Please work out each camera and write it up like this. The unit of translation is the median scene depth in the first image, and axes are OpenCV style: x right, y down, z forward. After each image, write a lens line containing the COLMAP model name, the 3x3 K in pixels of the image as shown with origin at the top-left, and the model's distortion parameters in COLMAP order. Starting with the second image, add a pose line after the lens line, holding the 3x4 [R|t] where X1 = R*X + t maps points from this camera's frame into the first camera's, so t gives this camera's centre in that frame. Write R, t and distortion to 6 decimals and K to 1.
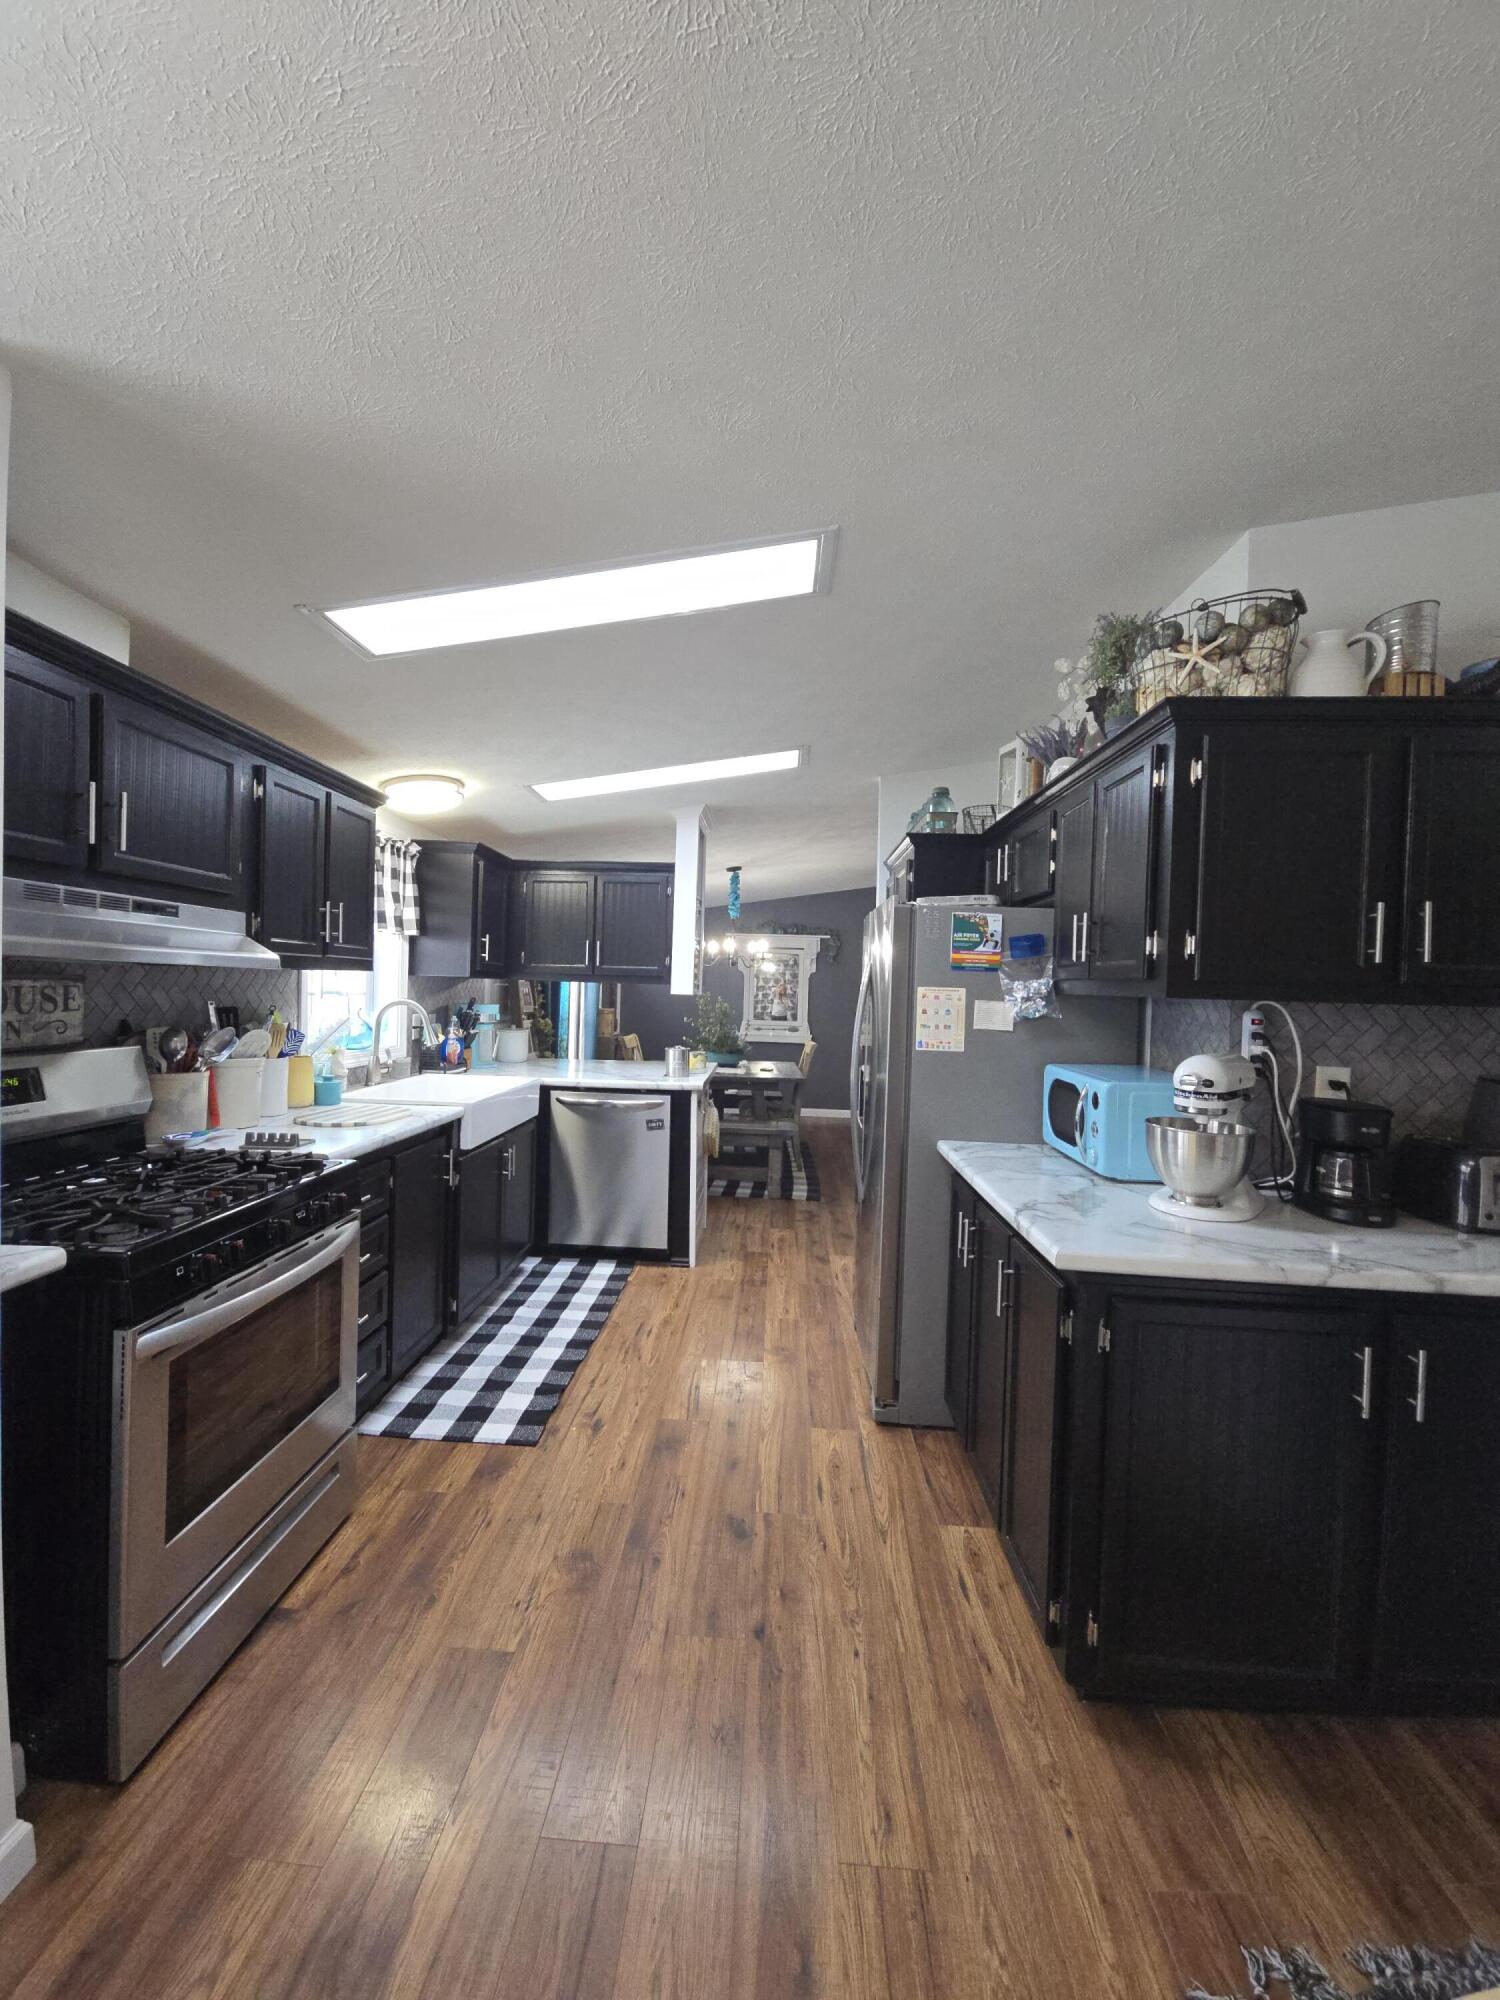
lens RADIAL K [[816.8, 0, 727.7], [0, 816.8, 998.7], [0, 0, 1]] dist [0.001919, -0.002837]
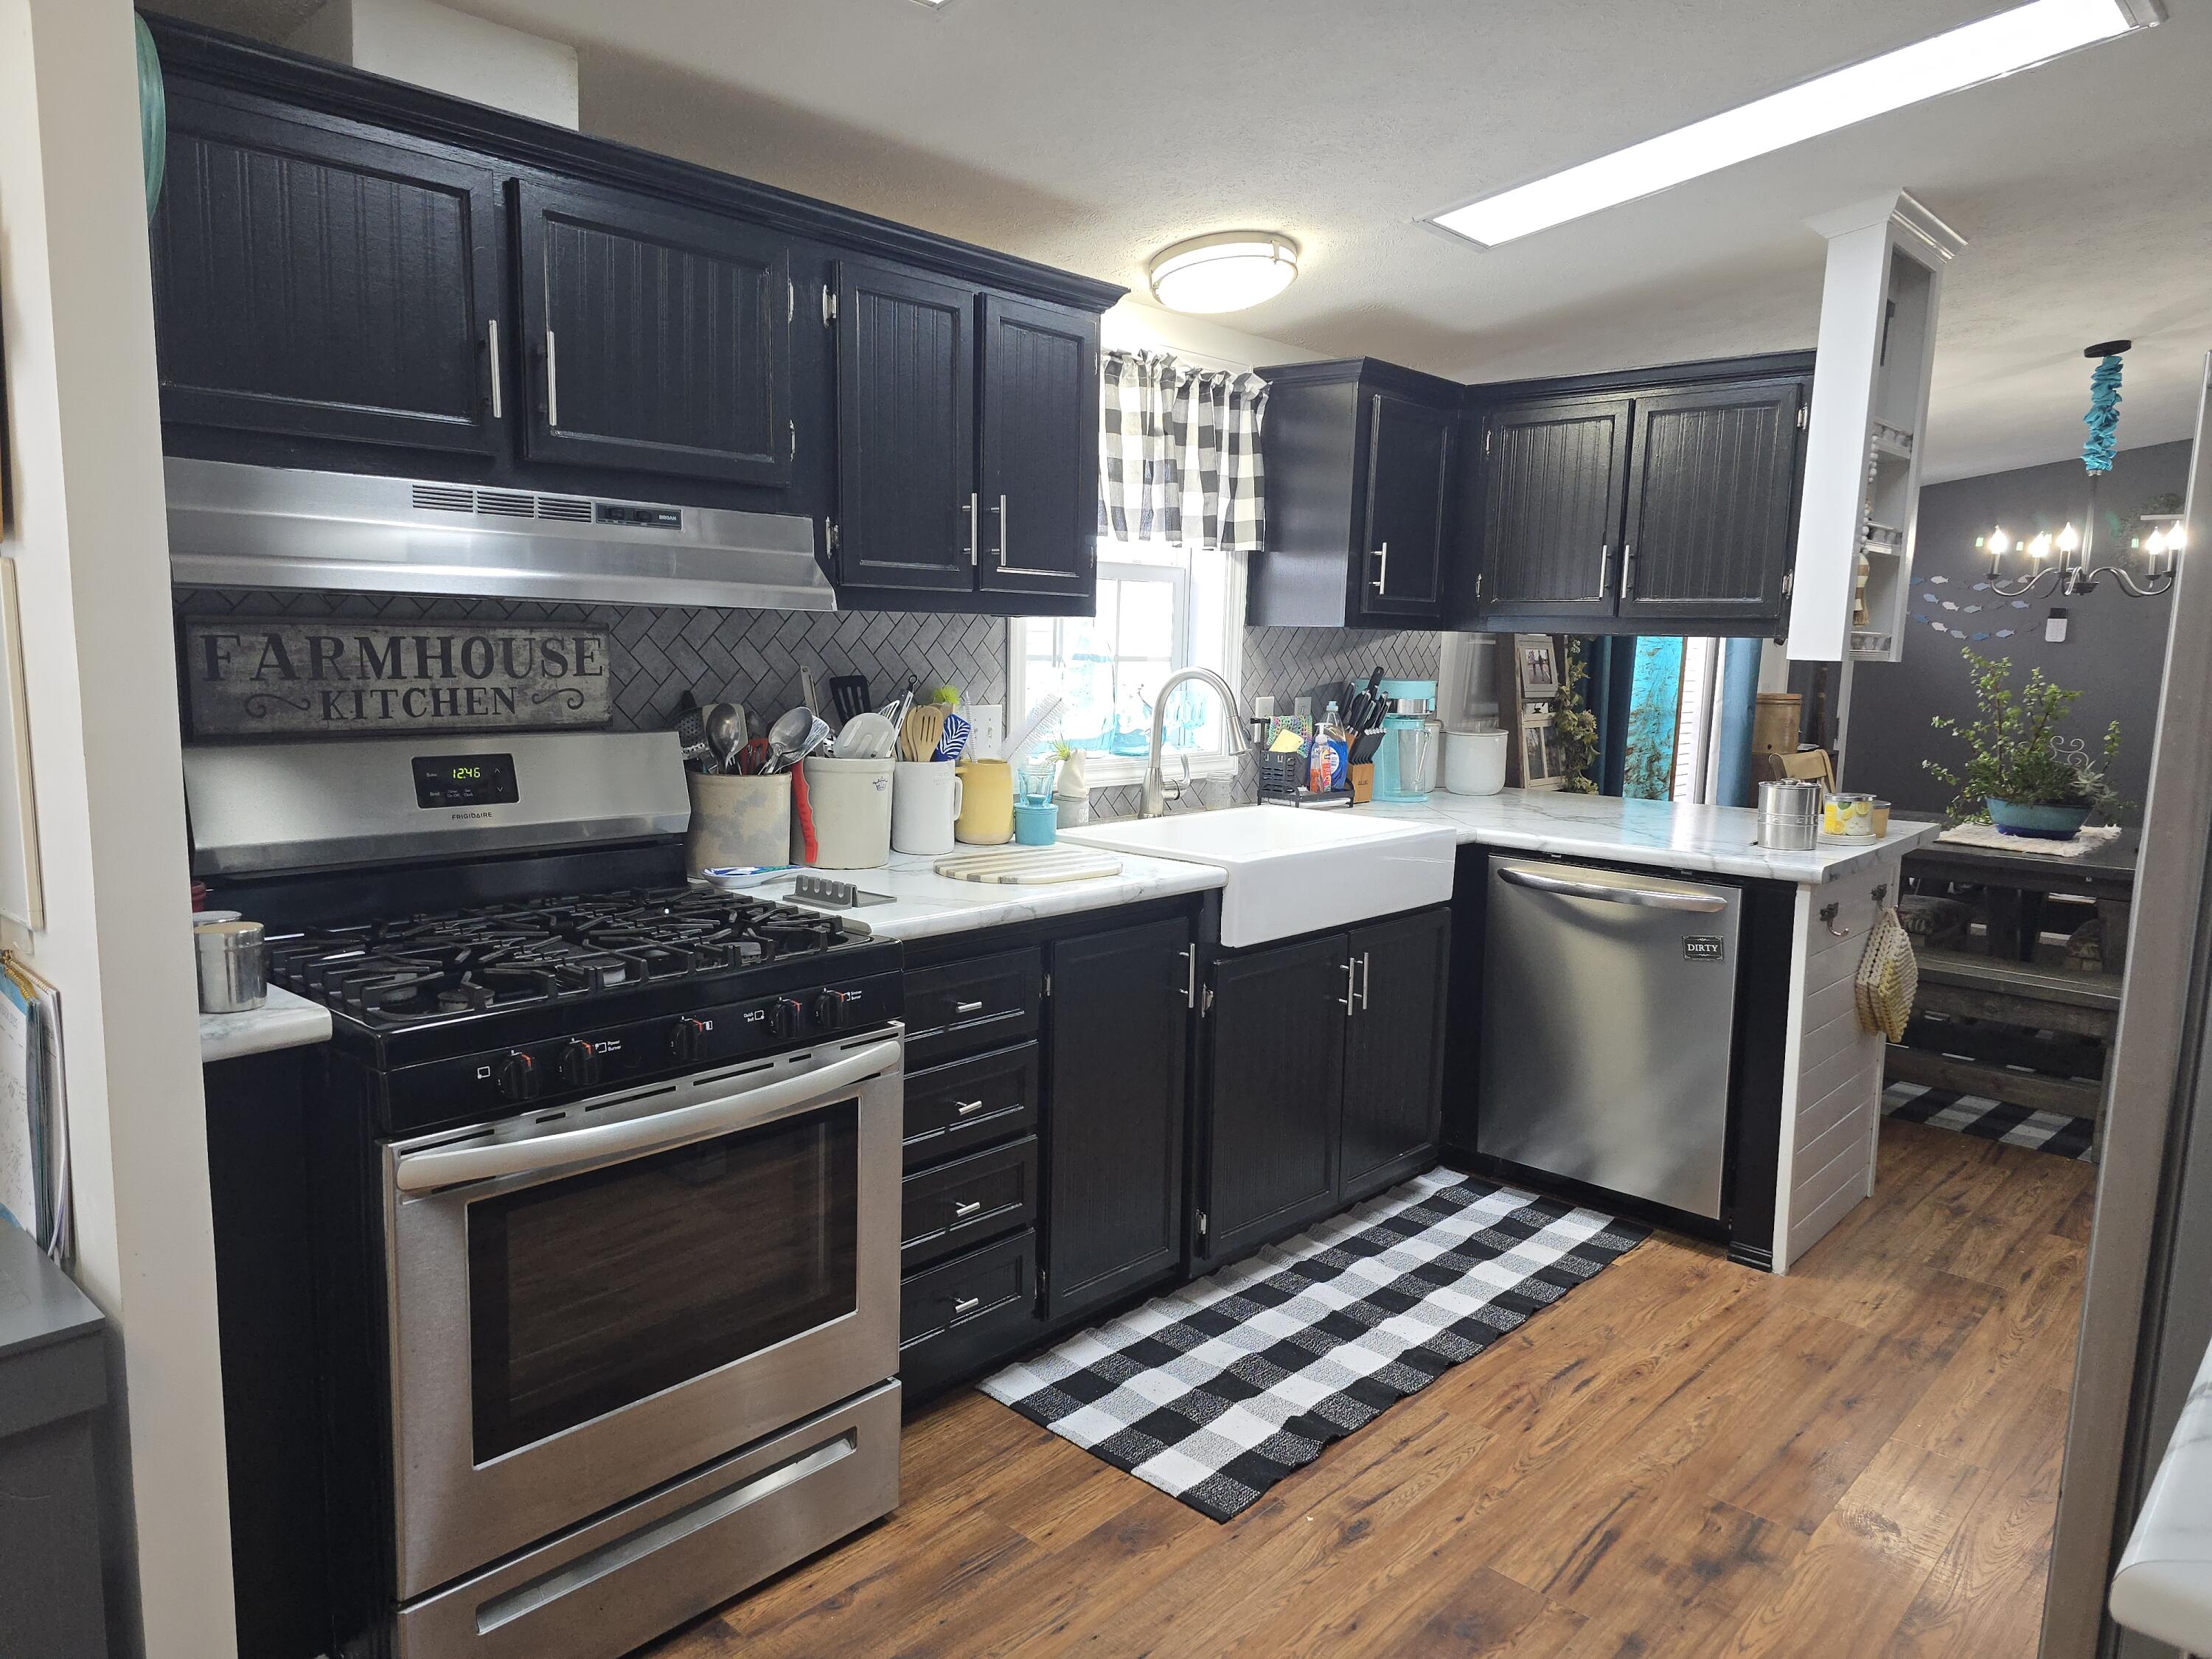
lens RADIAL K [[1474.0, 0, 1046.7], [0, 1474.0, 833.8], [0, 0, 1]] dist [0.056590, -0.044457]
pose [[0.771821, 0.075179, -0.631380, 0.235480], [-0.008086, 0.994066, 0.108479, 0.007047], [0.635789, -0.078621, 0.767848, 0.222542]]
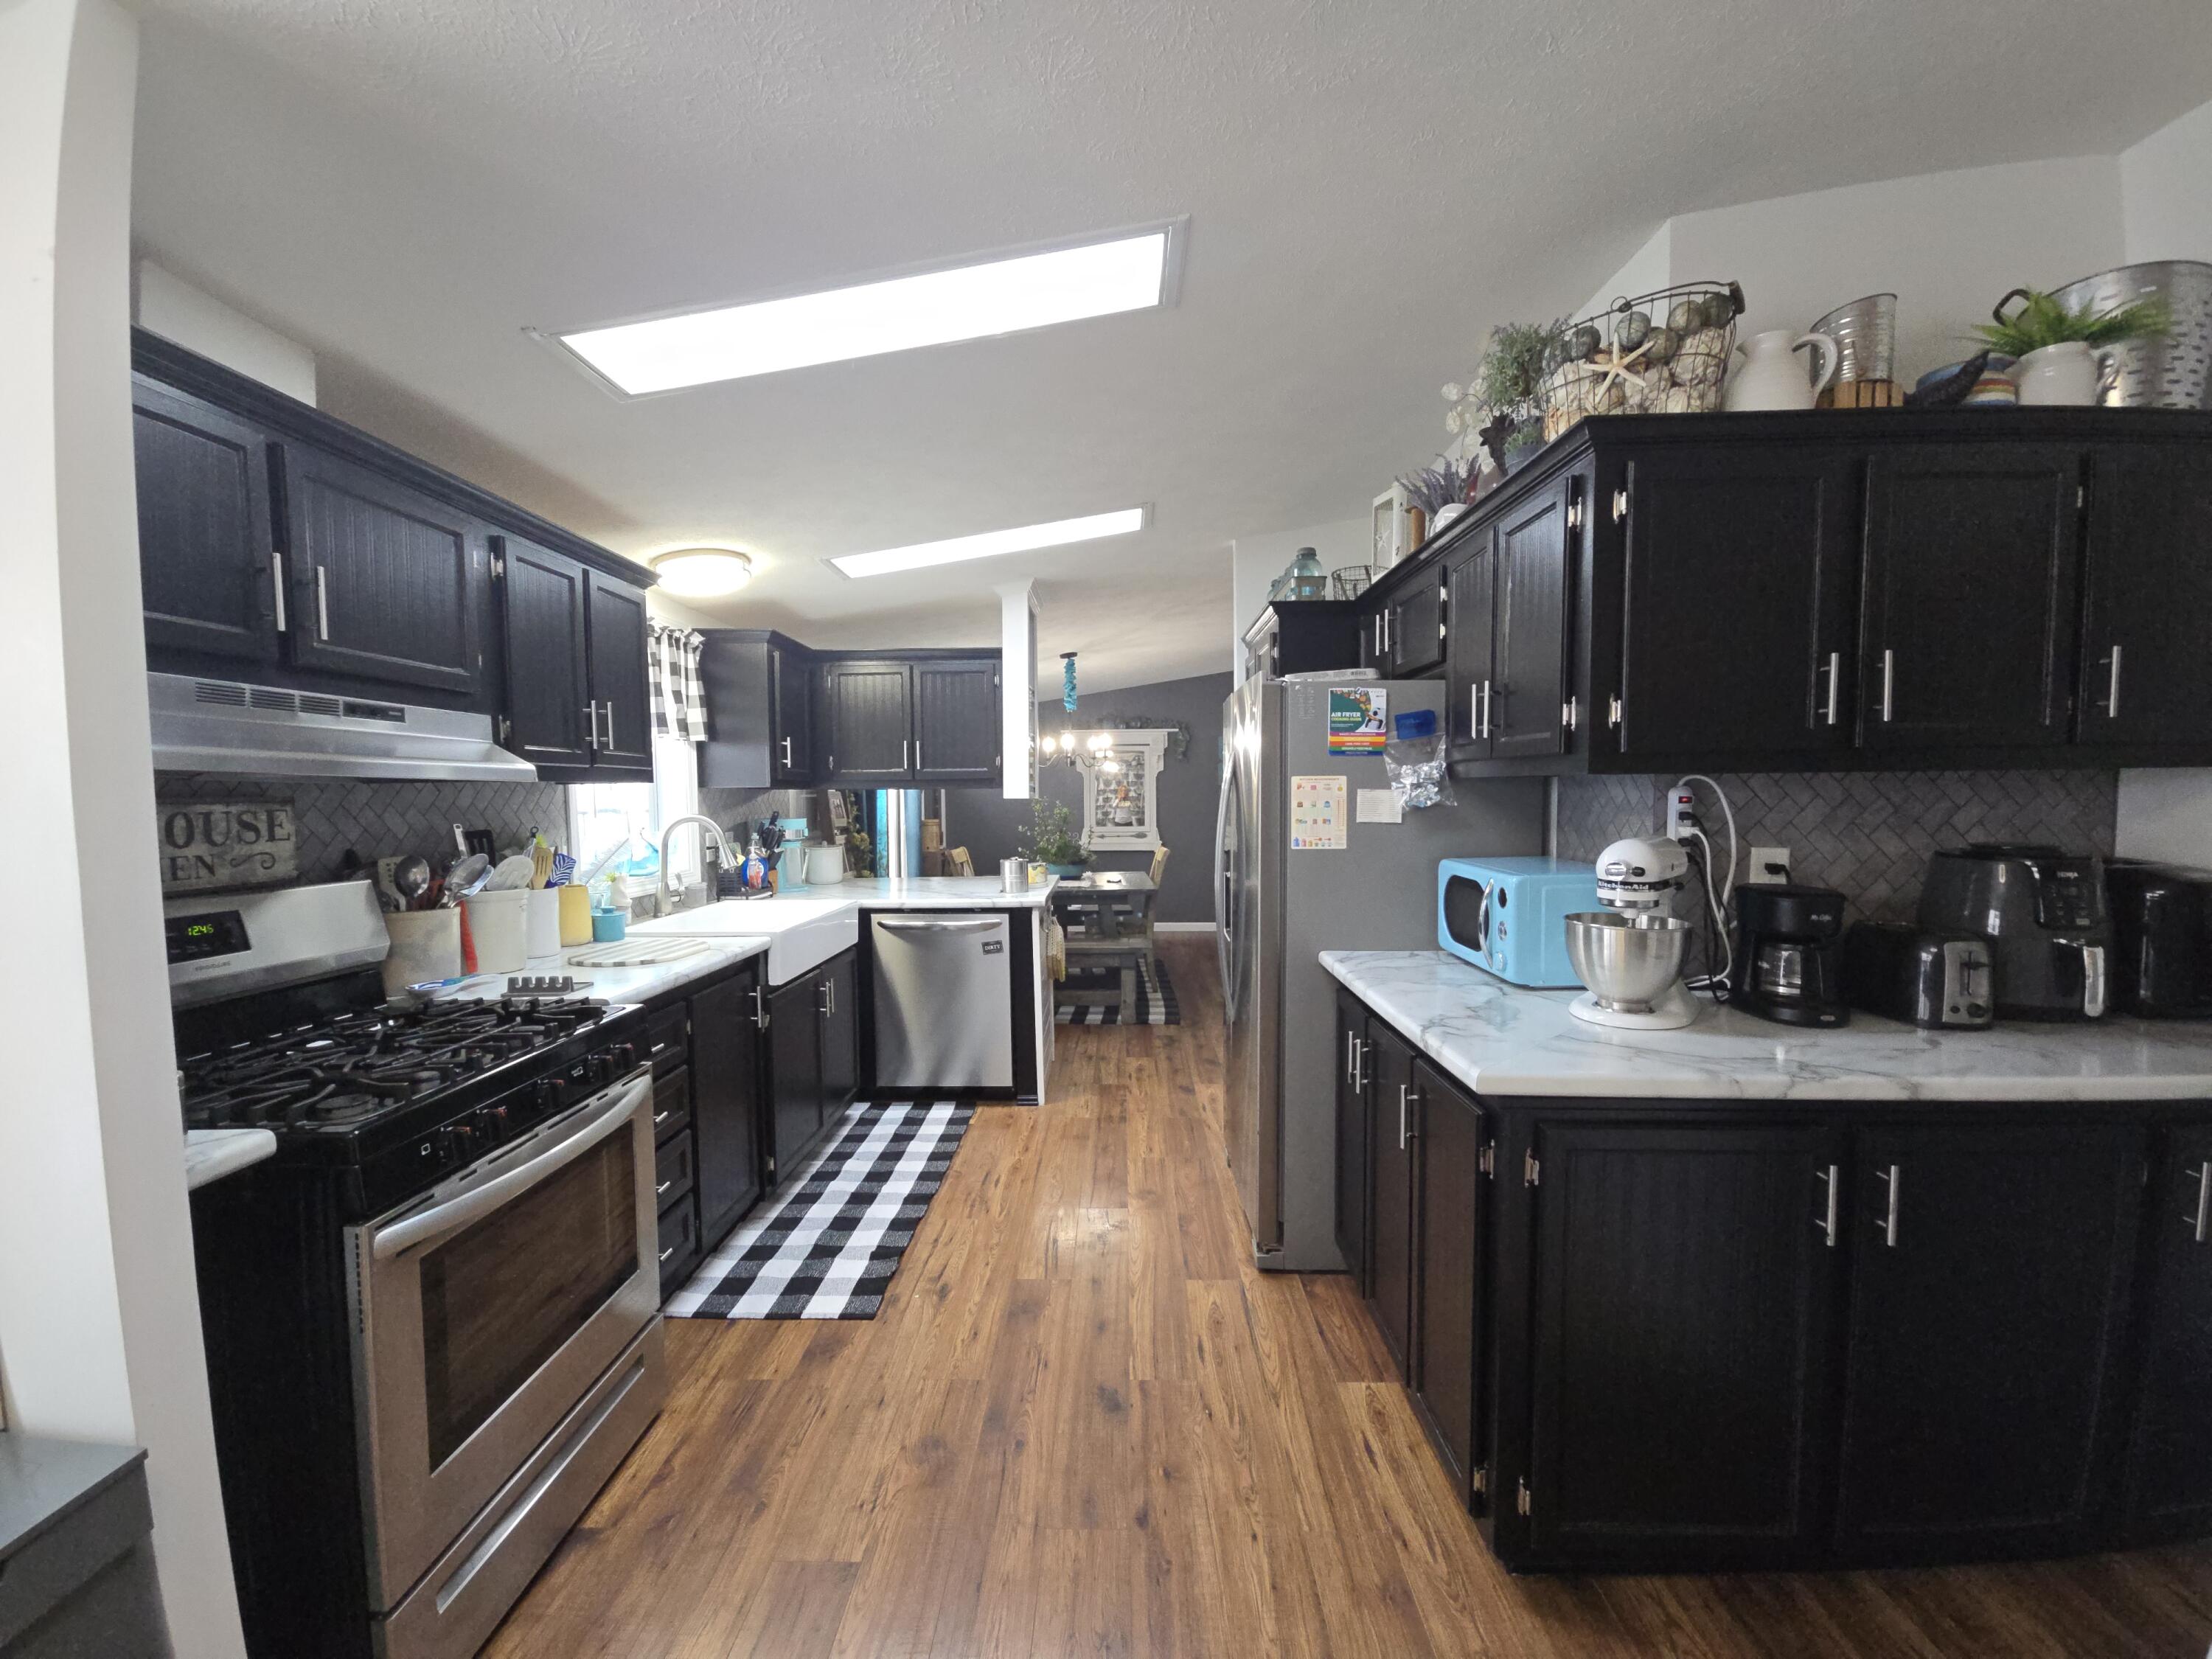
lens RADIAL K [[903.4, 0, 1098.7], [0, 903.4, 845.3], [0, 0, 1]] dist [0.001919, -0.002837]
pose [[0.998549, -0.039435, 0.036681, -0.010193], [0.037763, 0.998264, 0.045189, 0.007724], [-0.038399, -0.043738, 0.998305, 0.047843]]
